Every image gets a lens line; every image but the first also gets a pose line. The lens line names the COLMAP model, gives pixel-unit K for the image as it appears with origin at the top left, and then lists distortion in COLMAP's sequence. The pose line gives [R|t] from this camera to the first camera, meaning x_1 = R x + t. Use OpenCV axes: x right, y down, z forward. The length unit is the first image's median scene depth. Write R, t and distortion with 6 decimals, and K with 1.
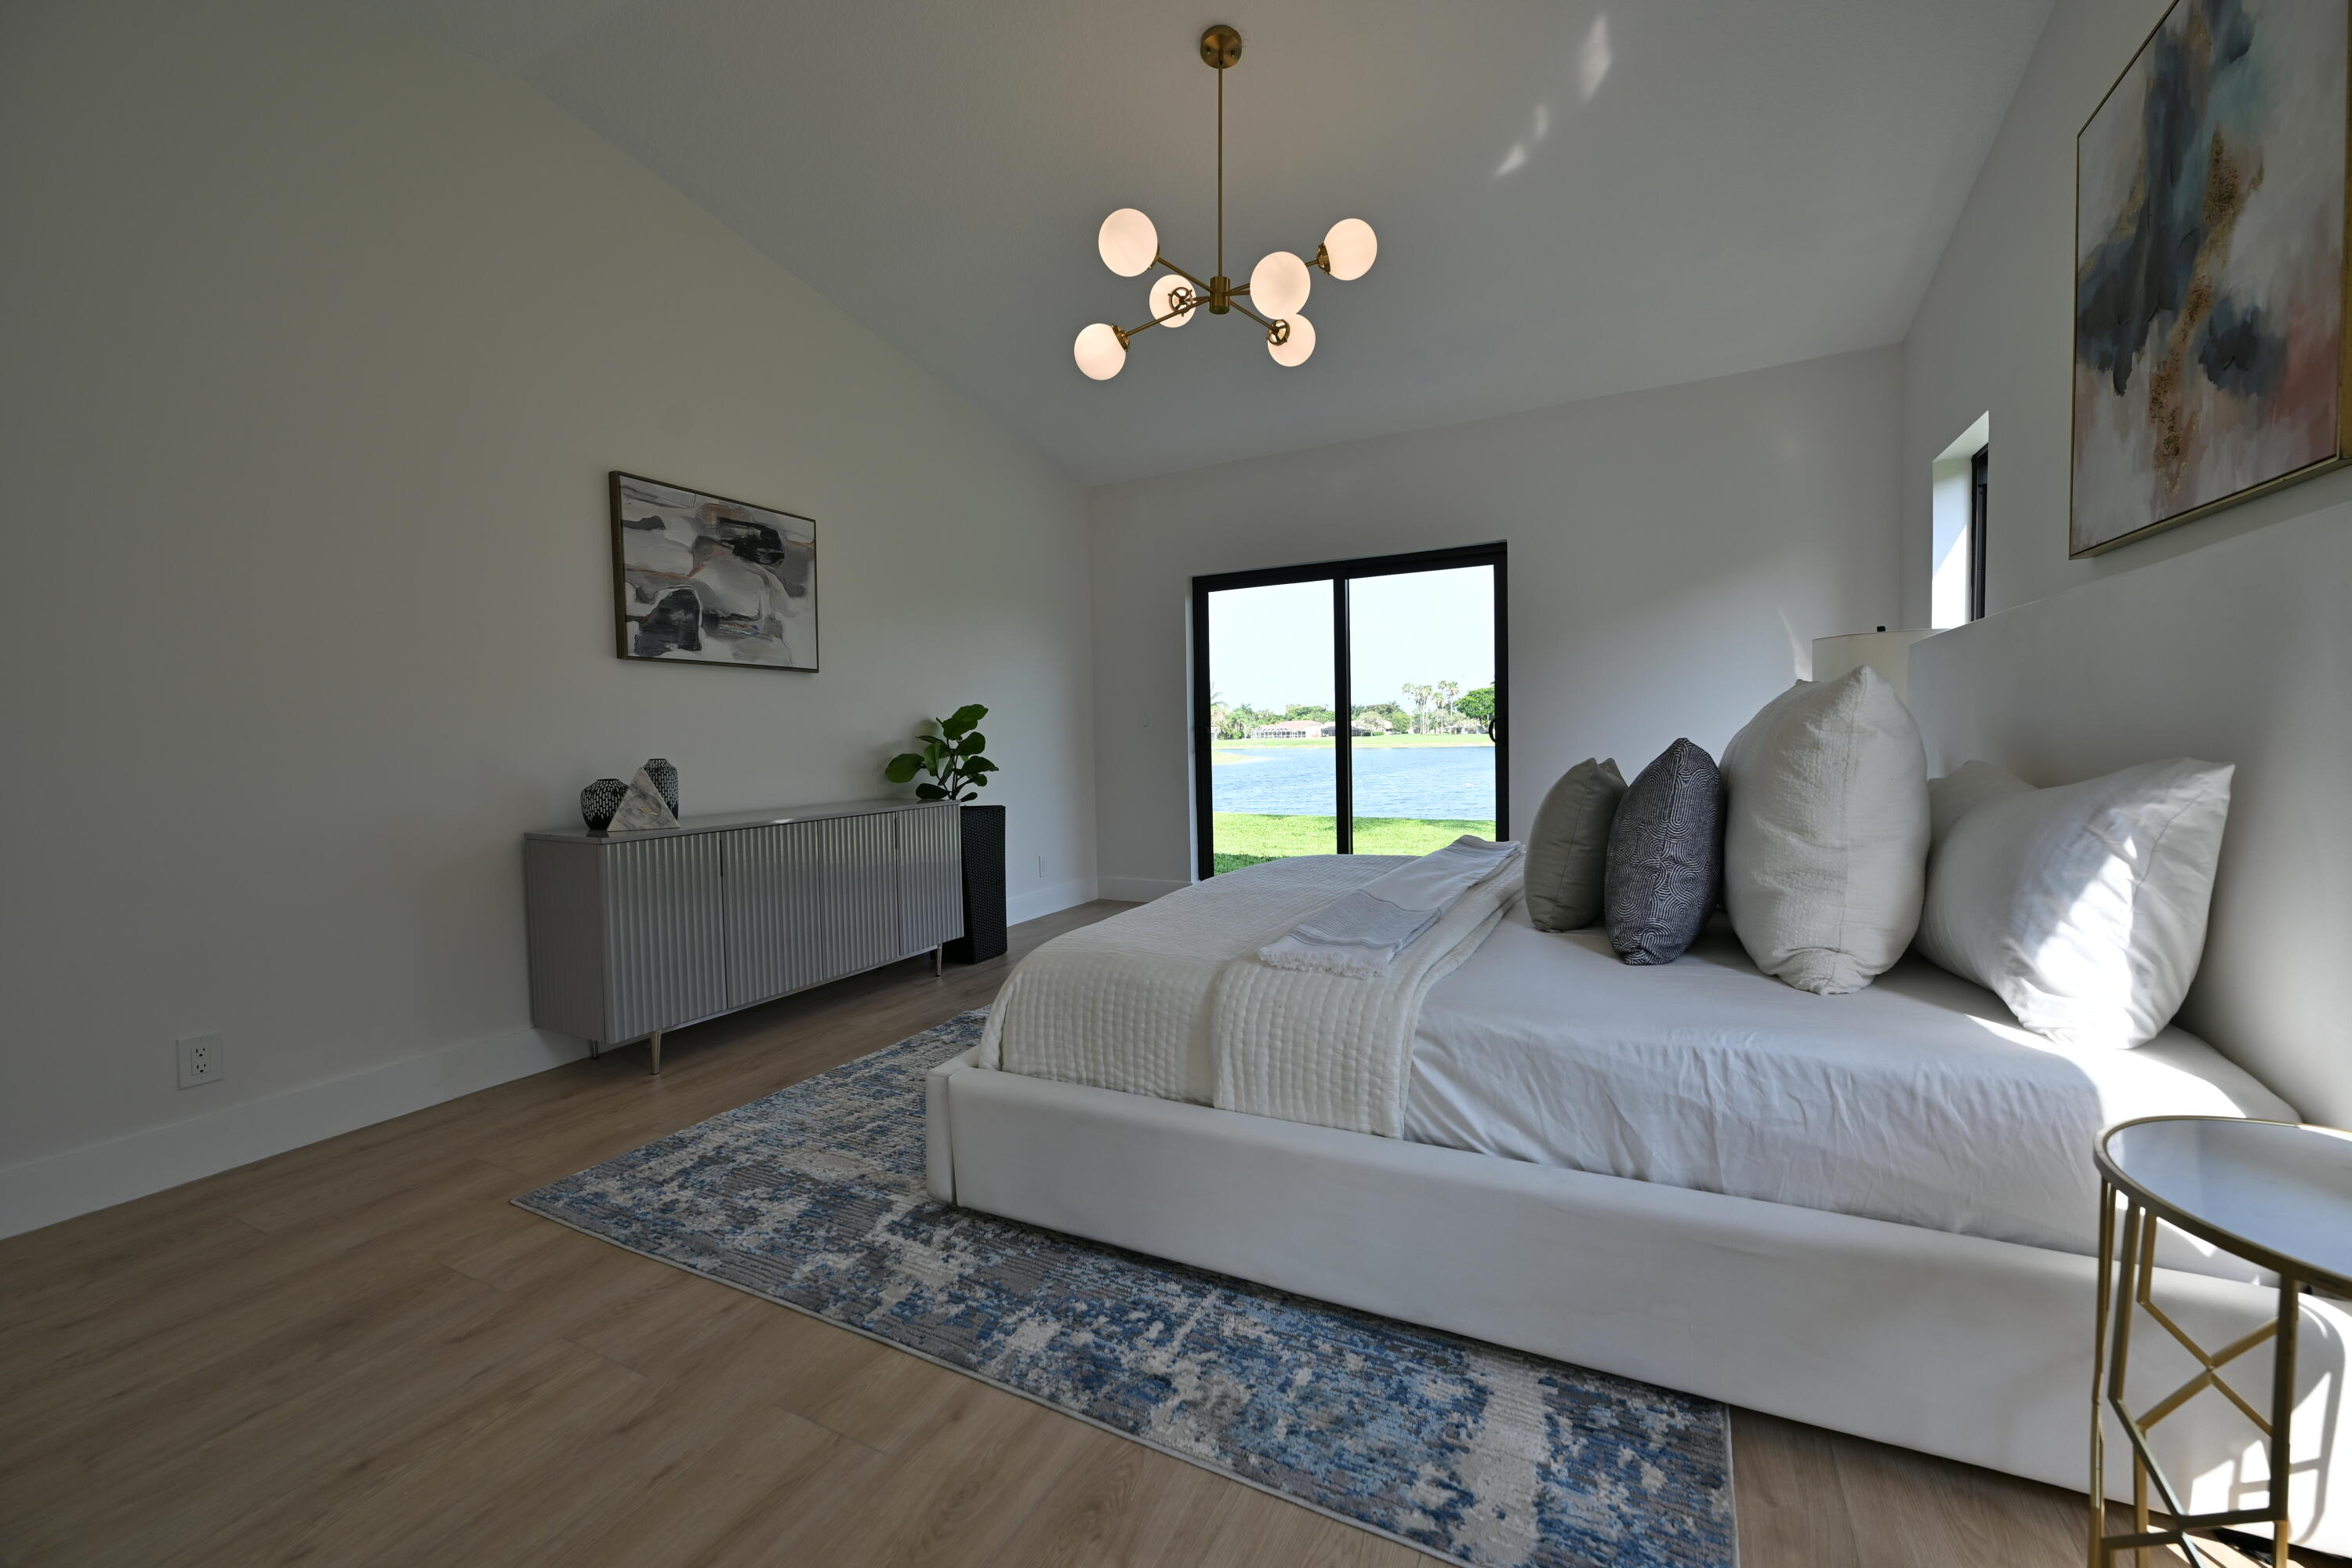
lens RADIAL K [[927.9, 0, 1174.5], [0, 927.9, 780.7], [0, 0, 1]] dist [-0.001191, 0.000041]
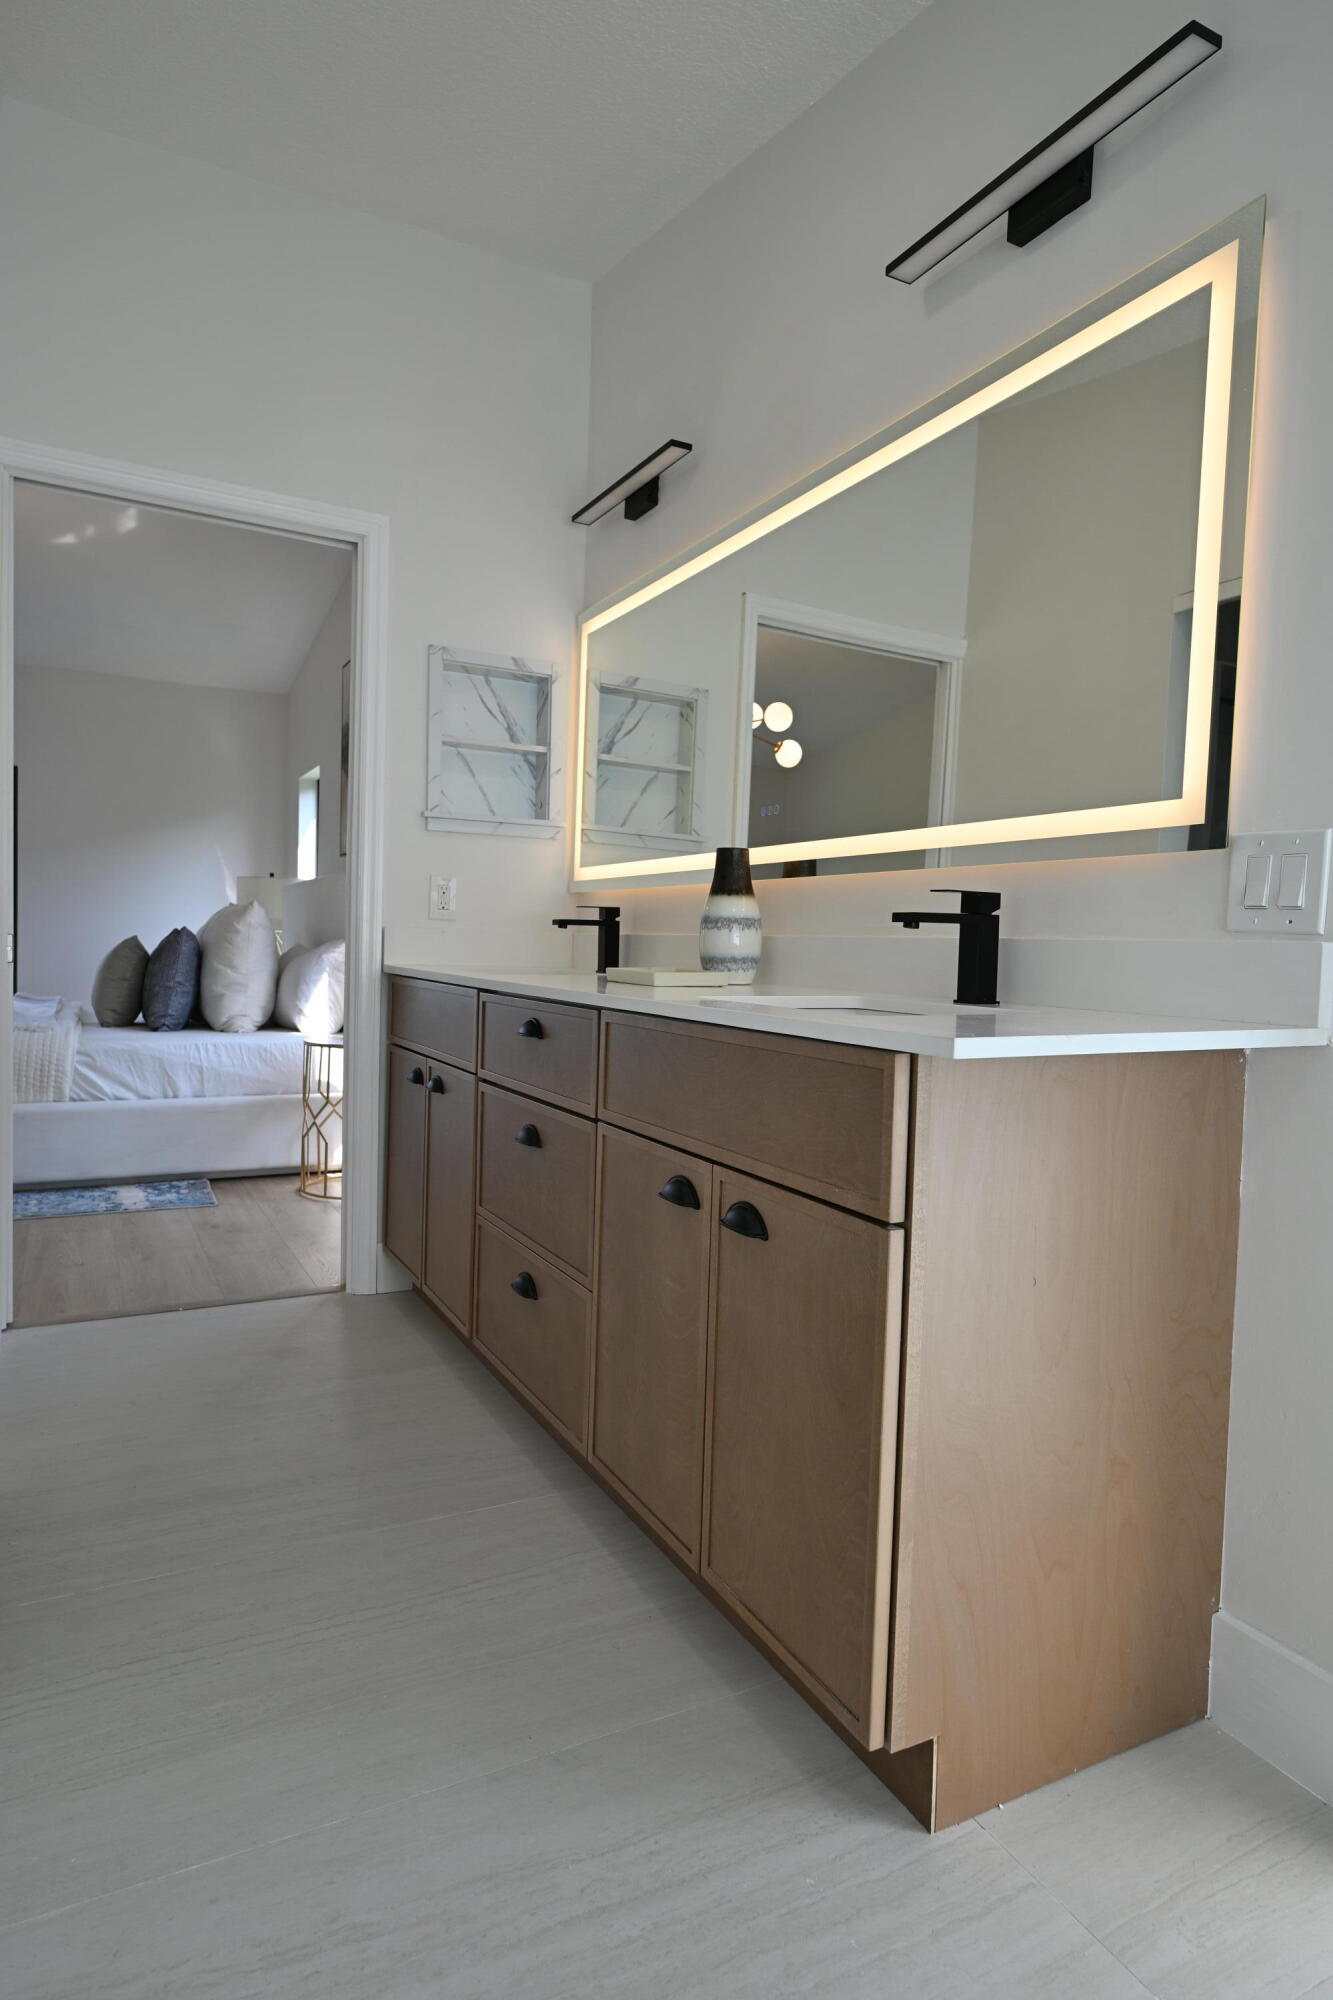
lens RADIAL K [[1127.8, 0, 668.8], [0, 1127.8, 1017.1], [0, 0, 1]] dist [-0.029463, -0.000860]
pose [[0.564250, -0.001911, 0.825601, -1.099949], [-0.010364, 0.999902, 0.009398, 0.146925], [-0.825539, -0.013860, 0.564175, -1.595426]]
